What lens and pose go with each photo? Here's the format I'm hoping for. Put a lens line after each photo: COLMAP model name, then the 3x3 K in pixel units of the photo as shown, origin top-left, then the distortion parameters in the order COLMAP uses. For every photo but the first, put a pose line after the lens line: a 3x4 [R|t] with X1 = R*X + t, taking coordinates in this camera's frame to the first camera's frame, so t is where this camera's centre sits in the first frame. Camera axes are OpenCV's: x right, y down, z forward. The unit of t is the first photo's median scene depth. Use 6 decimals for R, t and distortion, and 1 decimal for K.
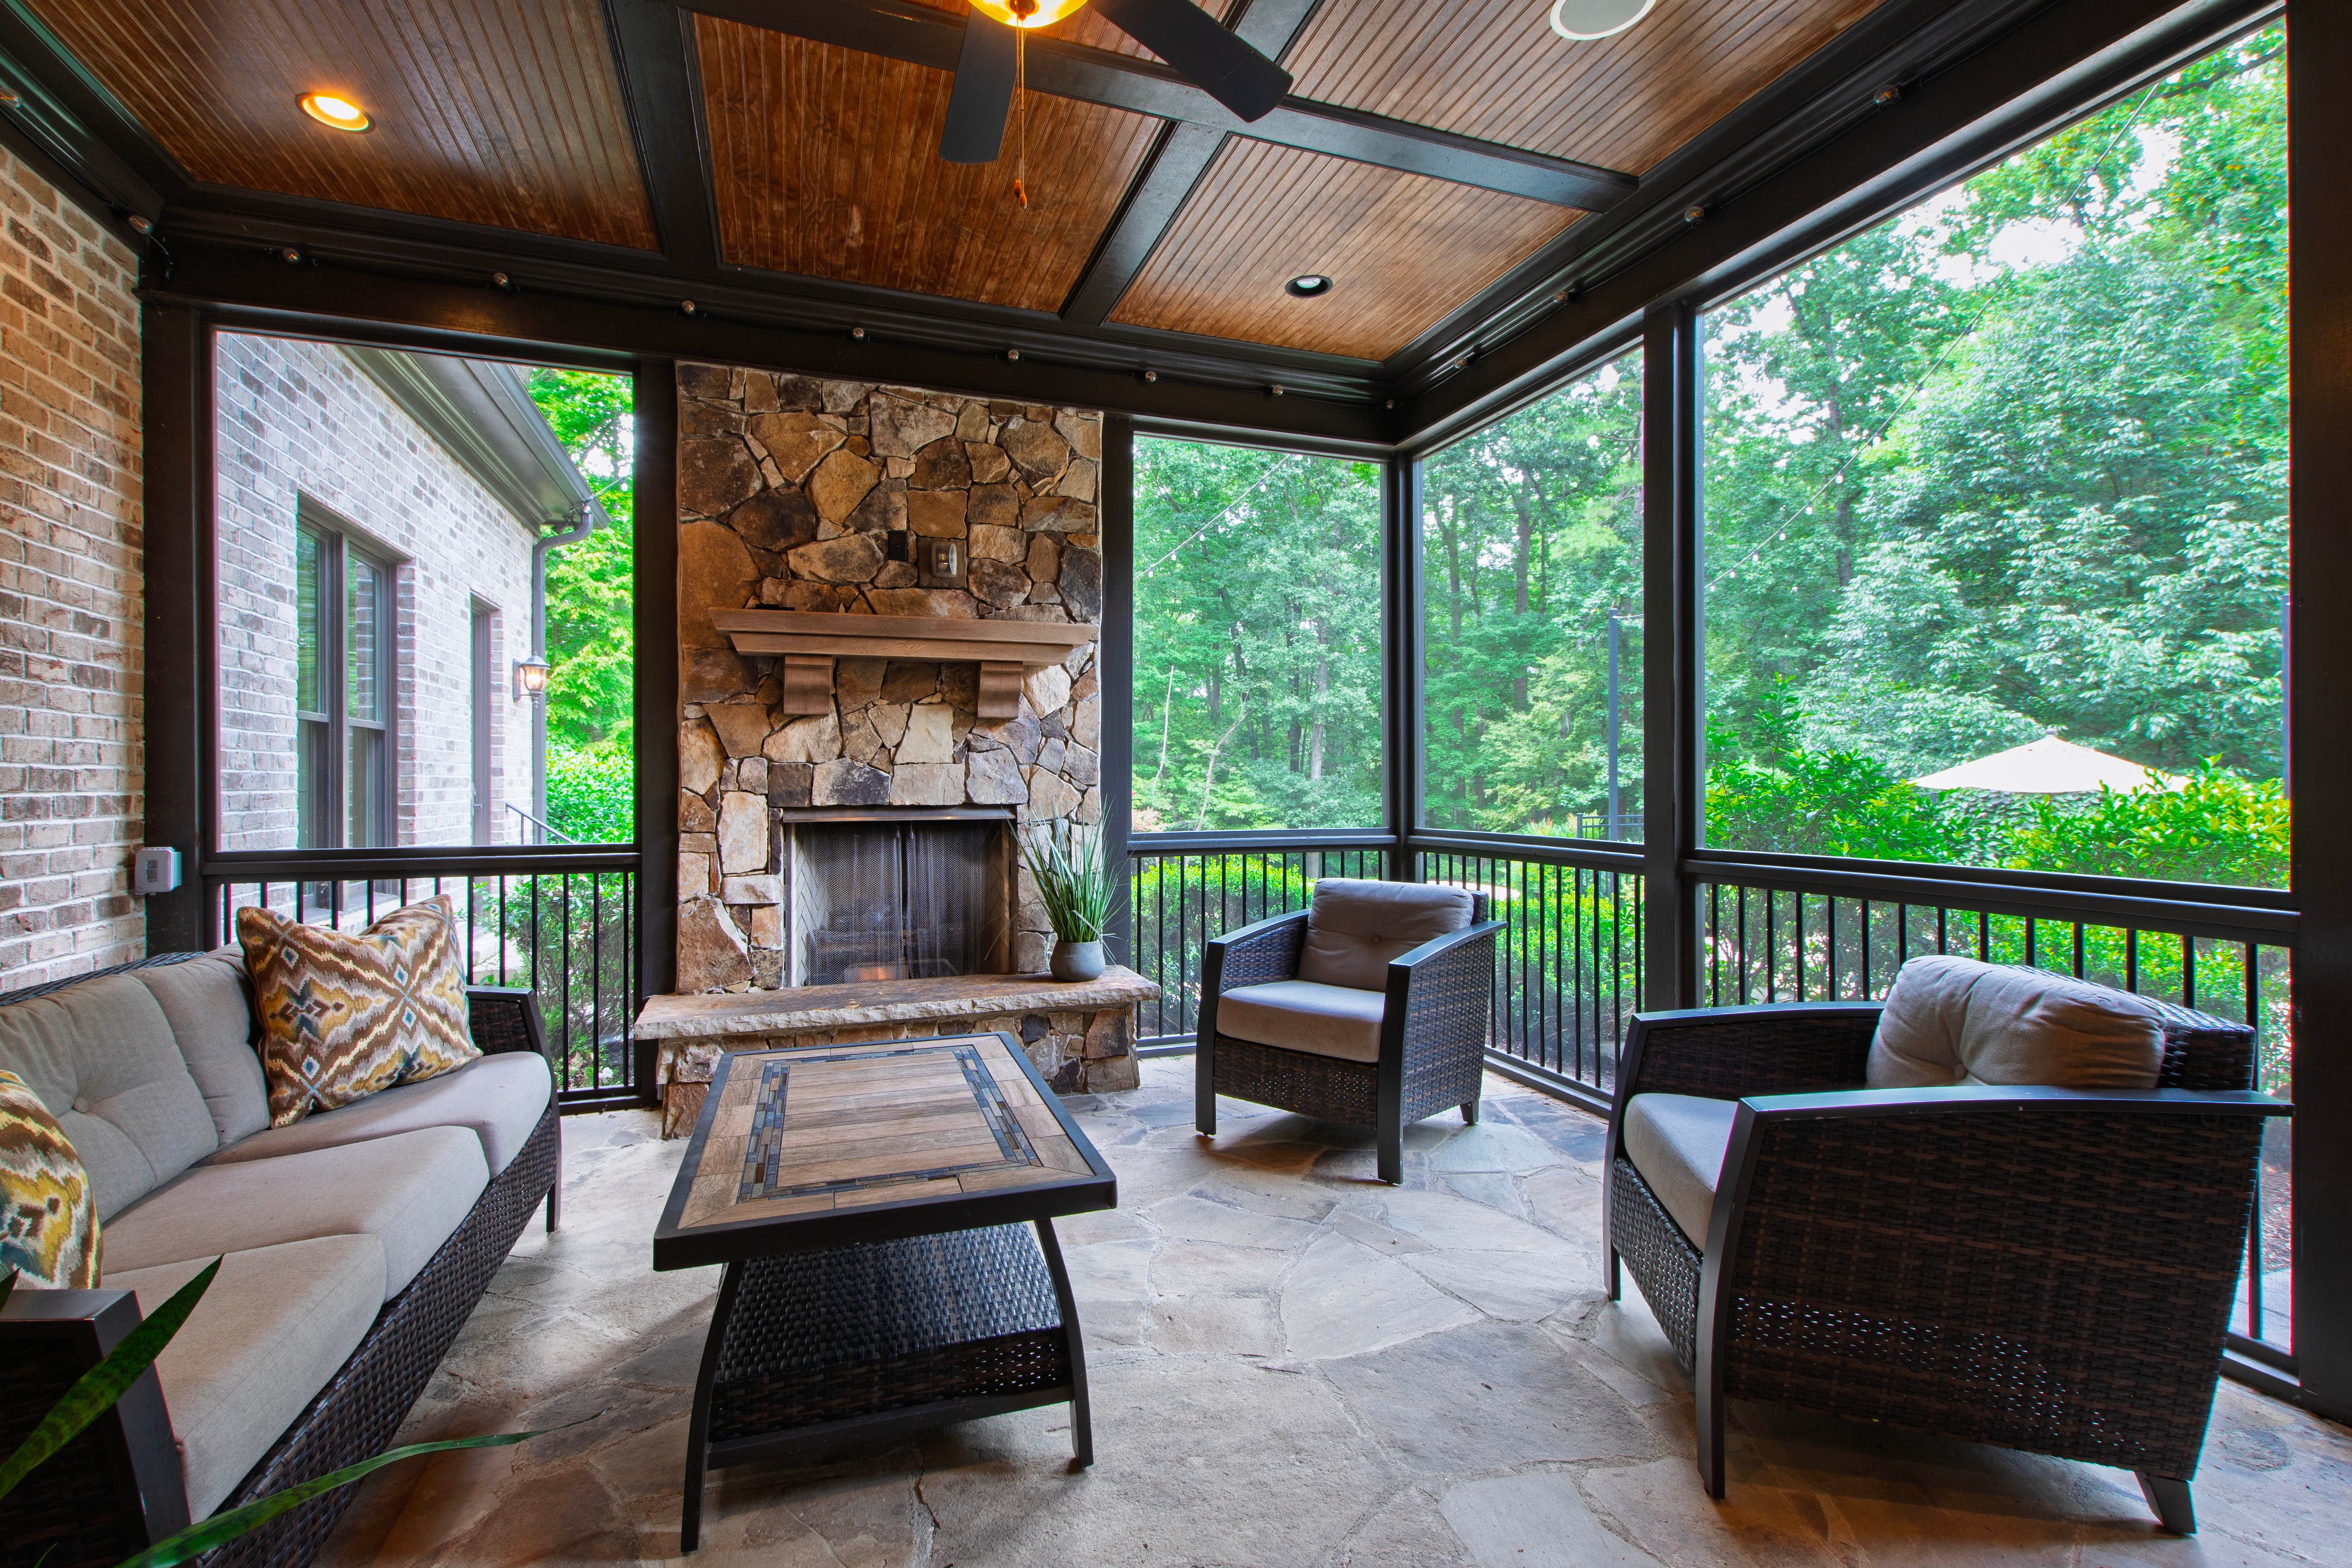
lens RADIAL K [[1048.8, 0, 1157.2], [0, 1048.8, 785.2], [0, 0, 1]] dist [-0.002076, -0.000407]
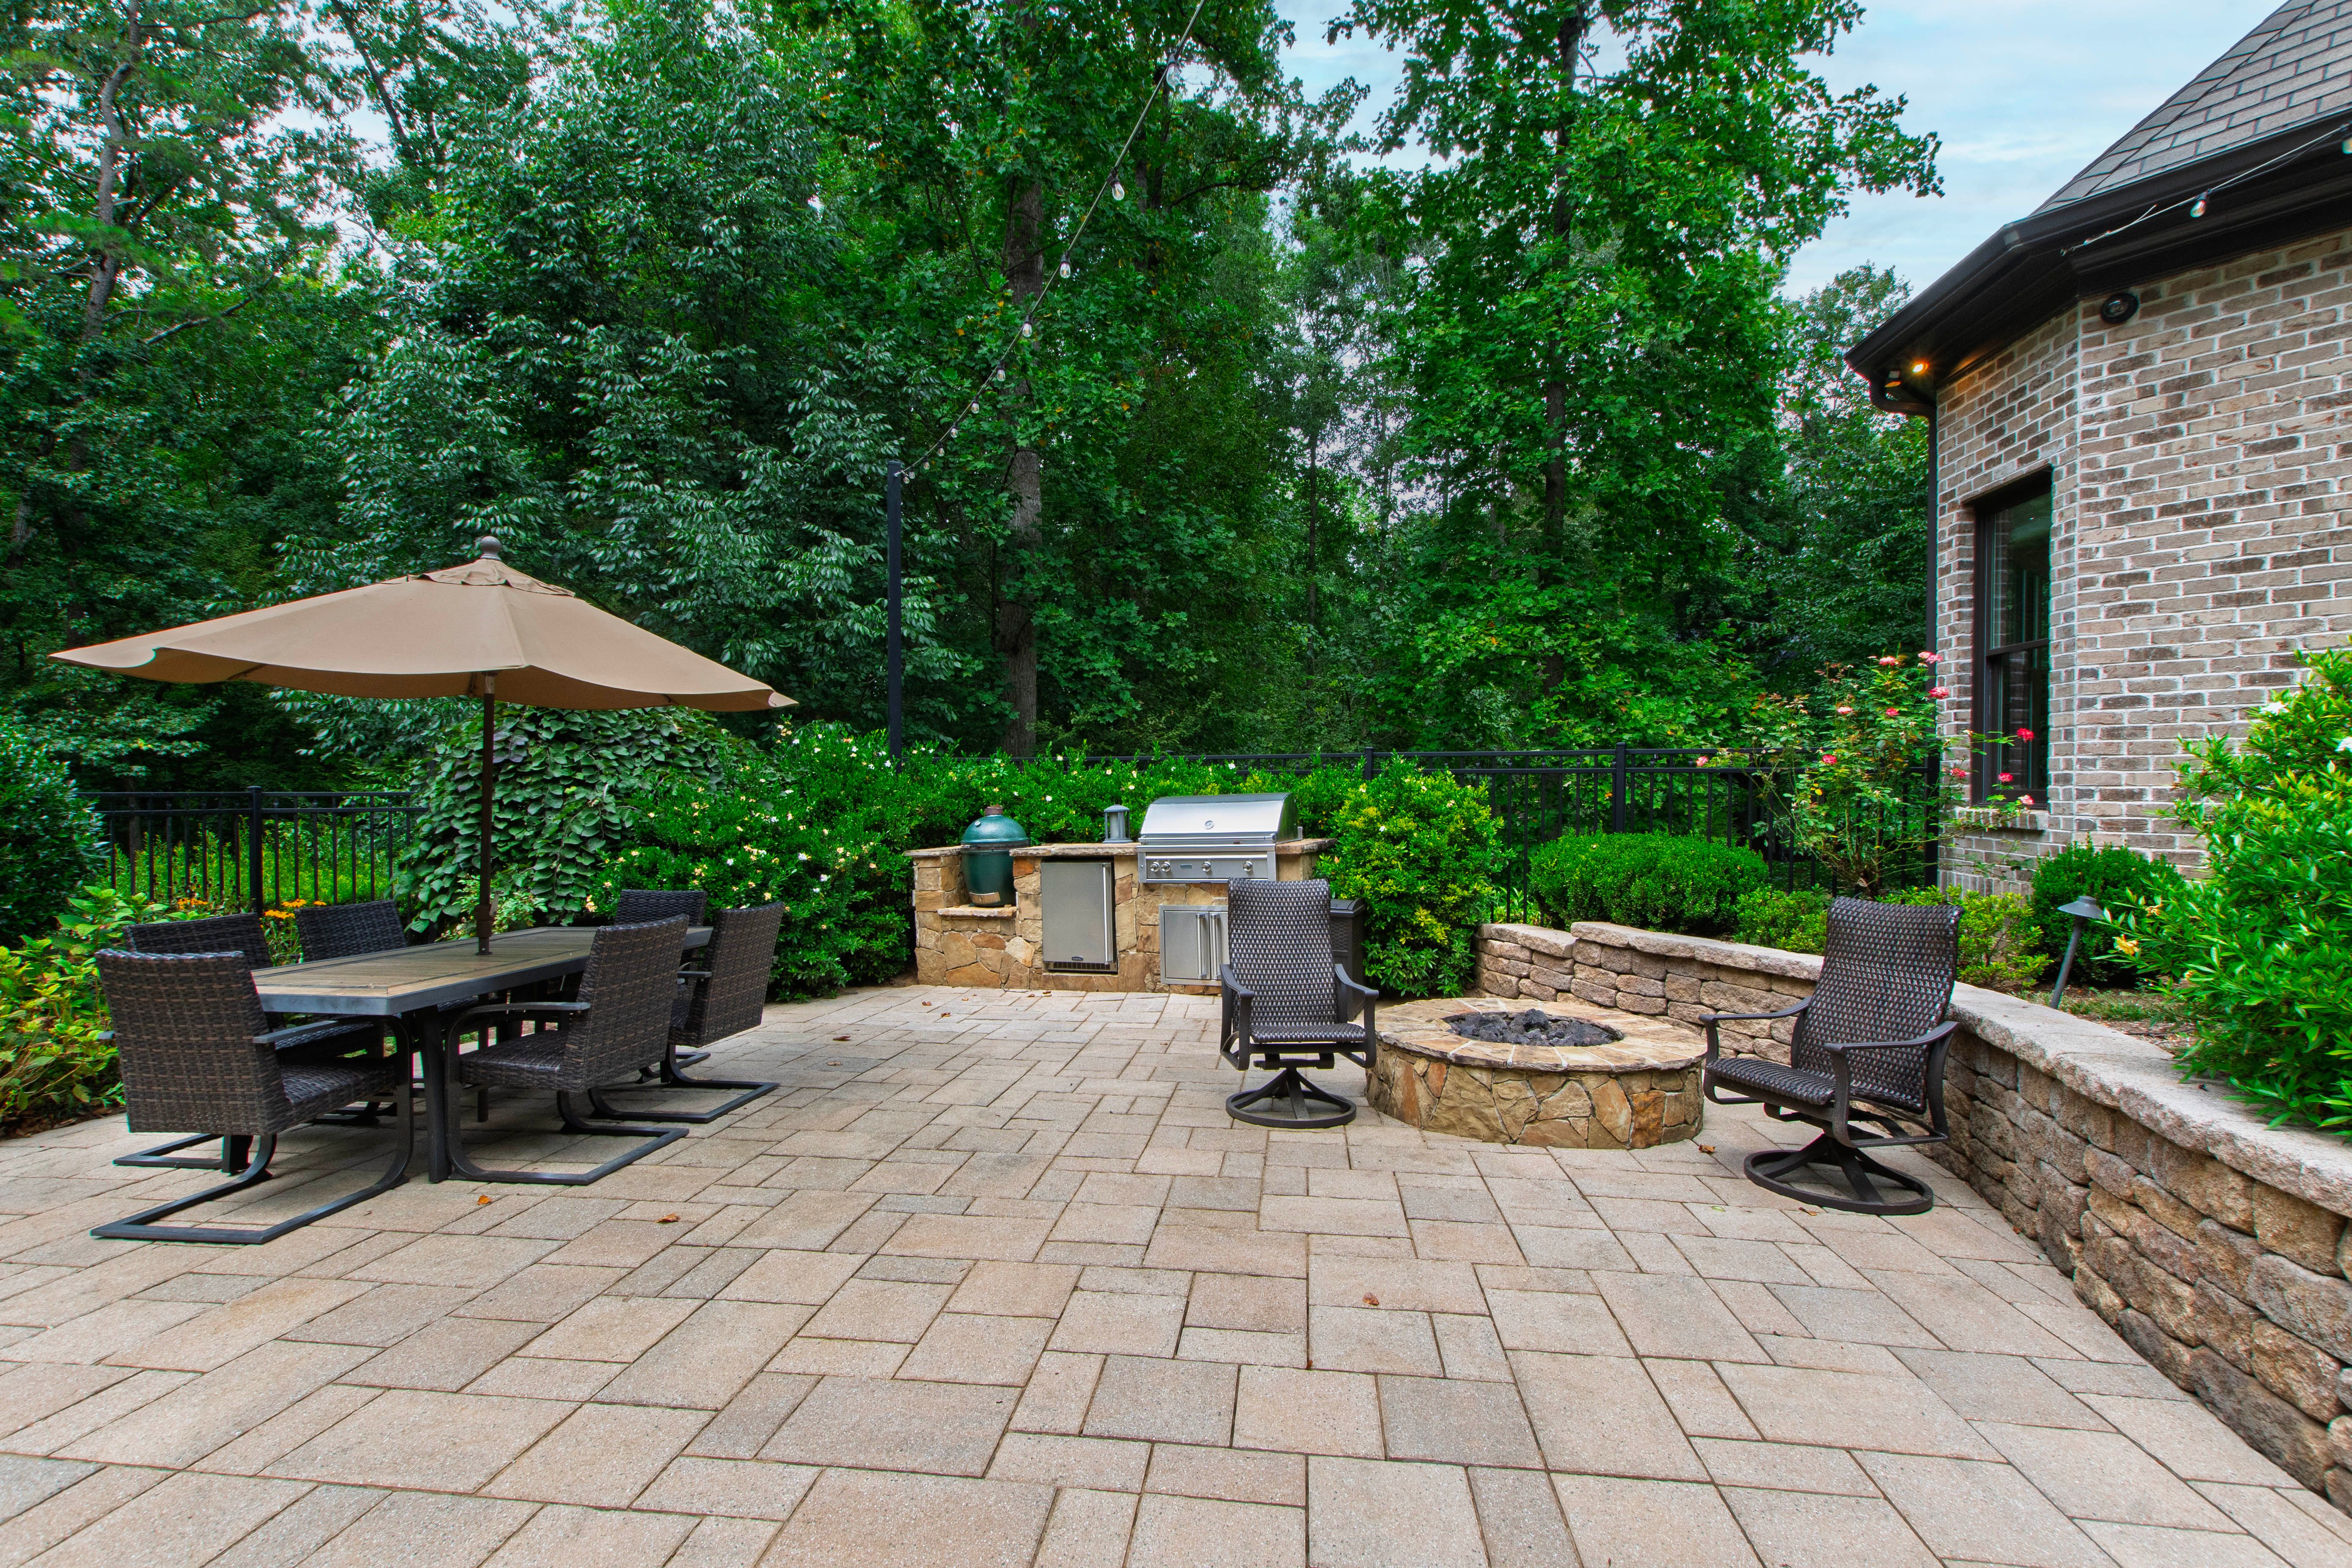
lens RADIAL K [[1029.7, 0, 1172.8], [0, 1029.7, 804.9], [0, 0, 1]] dist [0.000109, -0.000753]
pose [[0.448748, -0.018729, 0.893462, 0.486311], [0.002616, 0.999804, 0.019644, 0.029168], [-0.893654, -0.006478, 0.448709, 0.462354]]
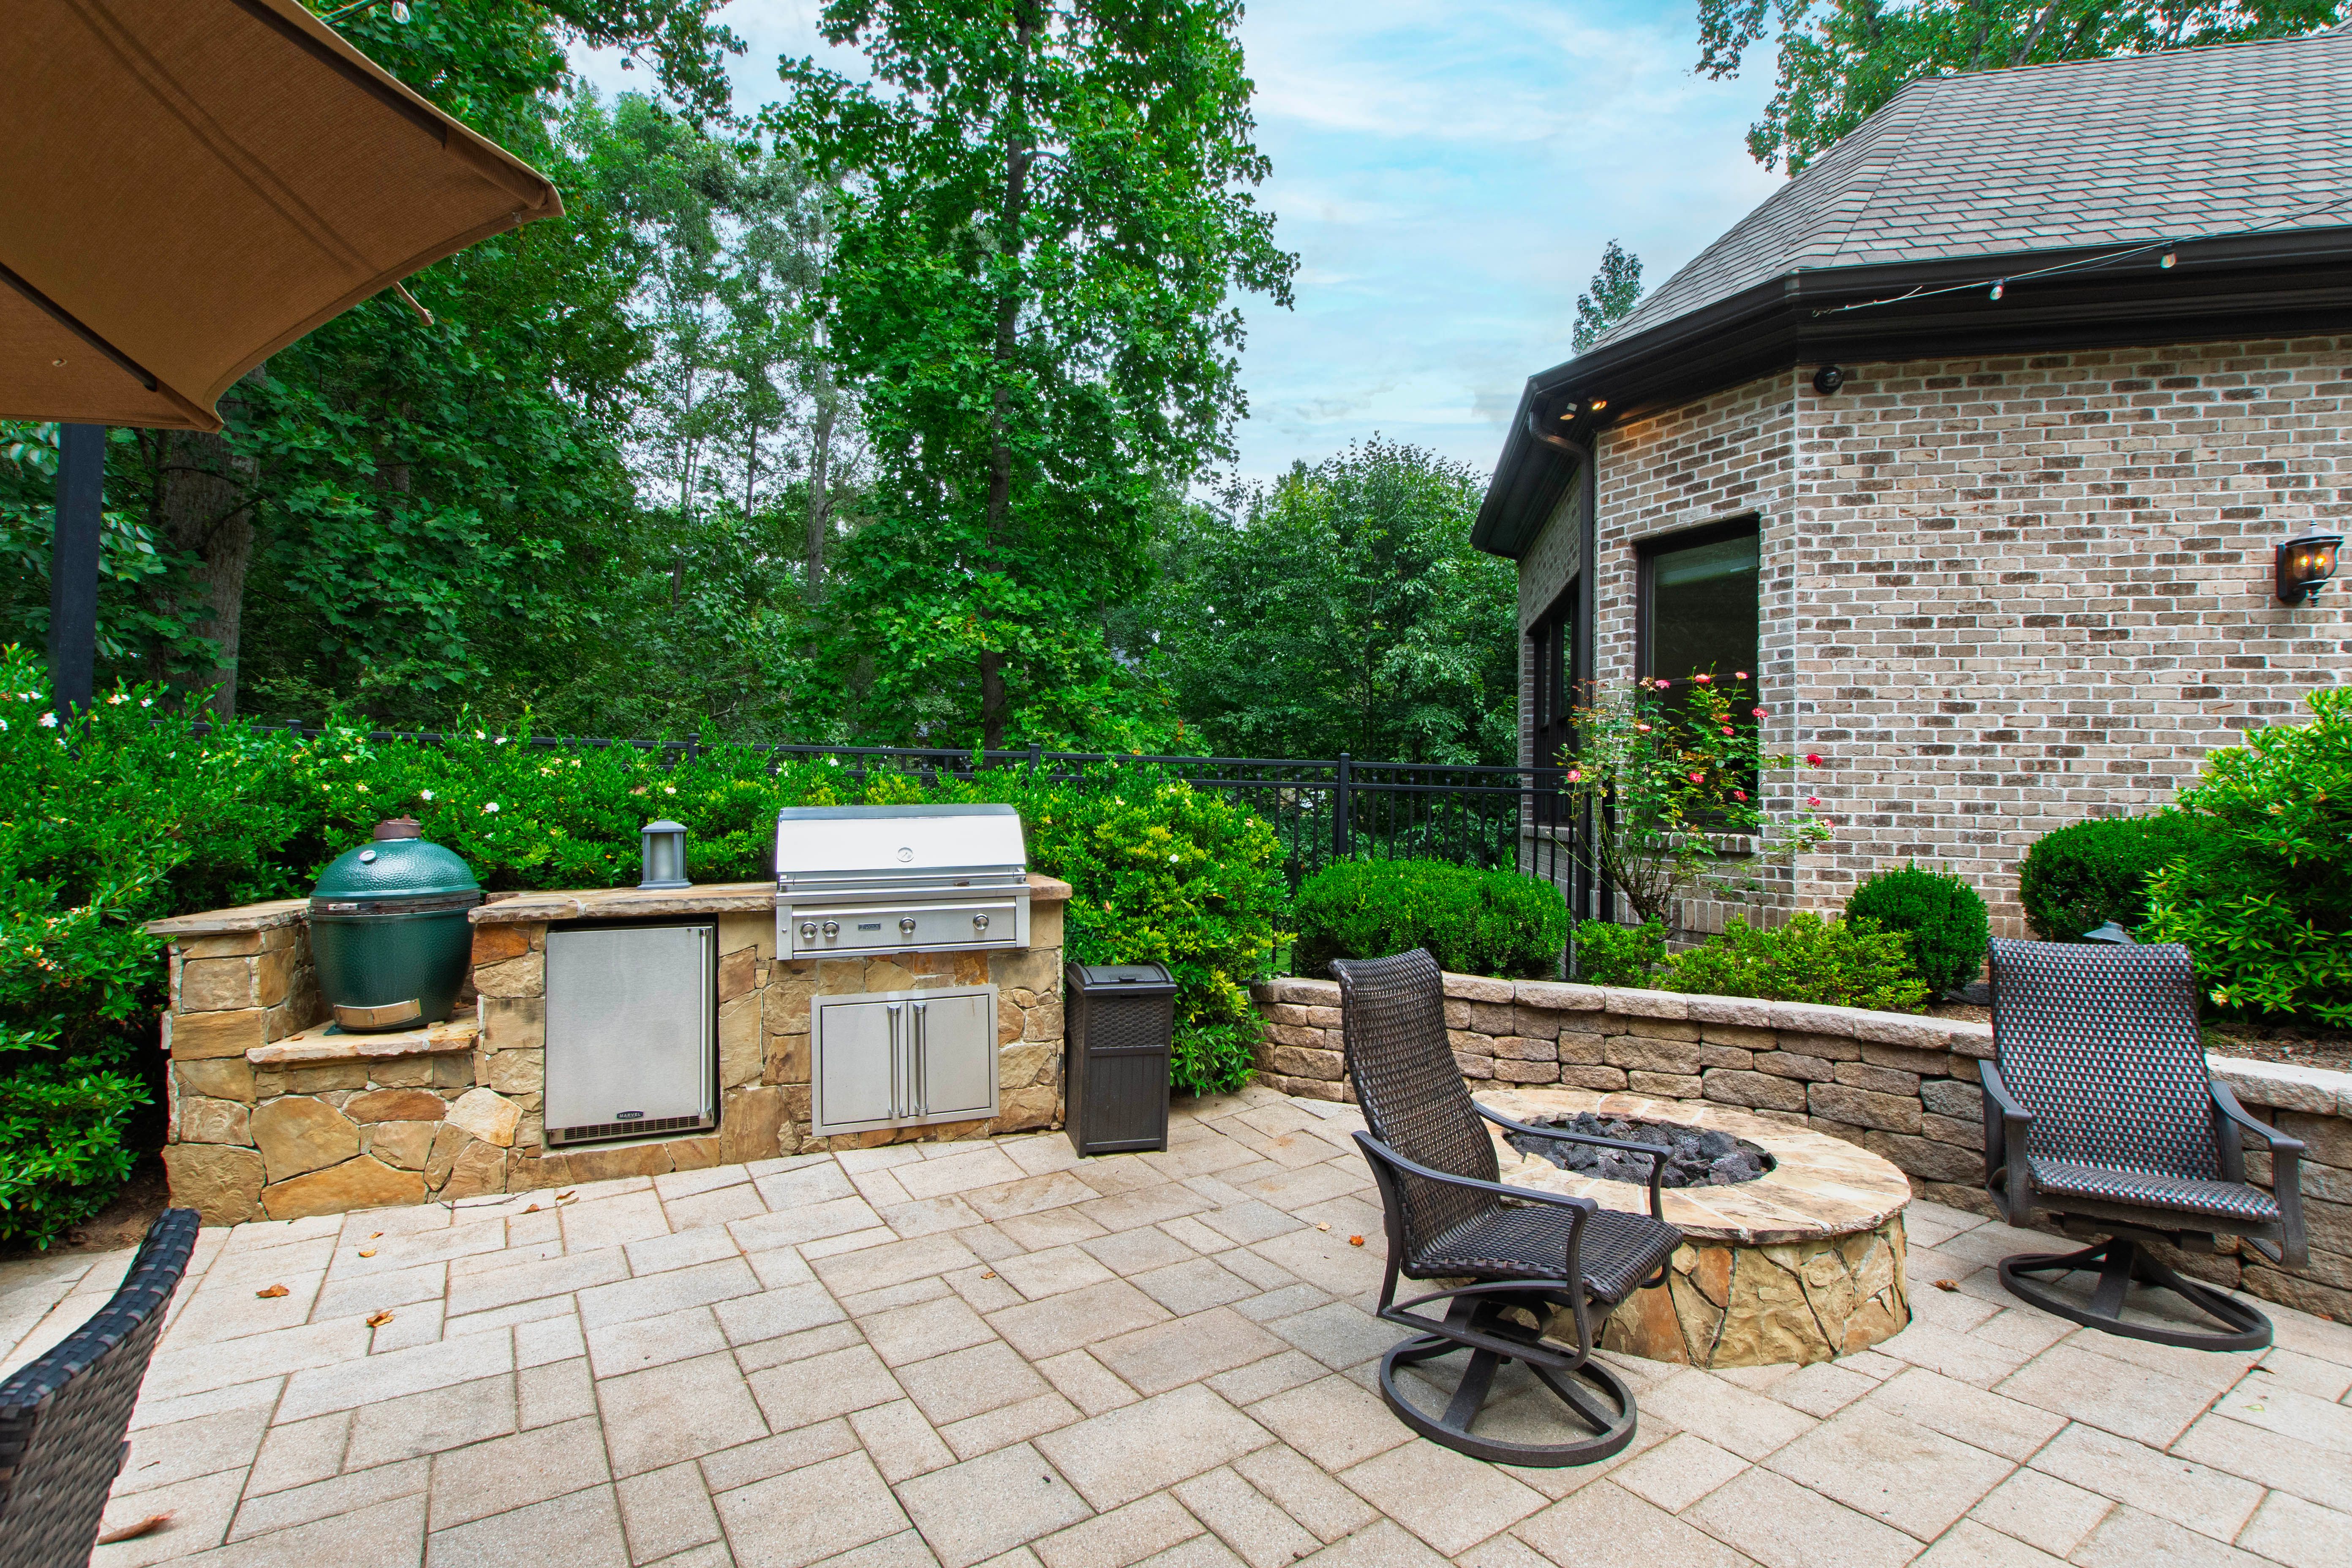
lens RADIAL K [[1023.0, 0, 1133.3], [0, 1023.0, 787.1], [0, 0, 1]] dist [0.001308, -0.000726]
pose [[-0.227752, 0.019138, 0.973531, 0.634883], [-0.017359, 0.999568, -0.023711, 0.034872], [-0.973565, -0.022300, -0.227321, 0.673641]]
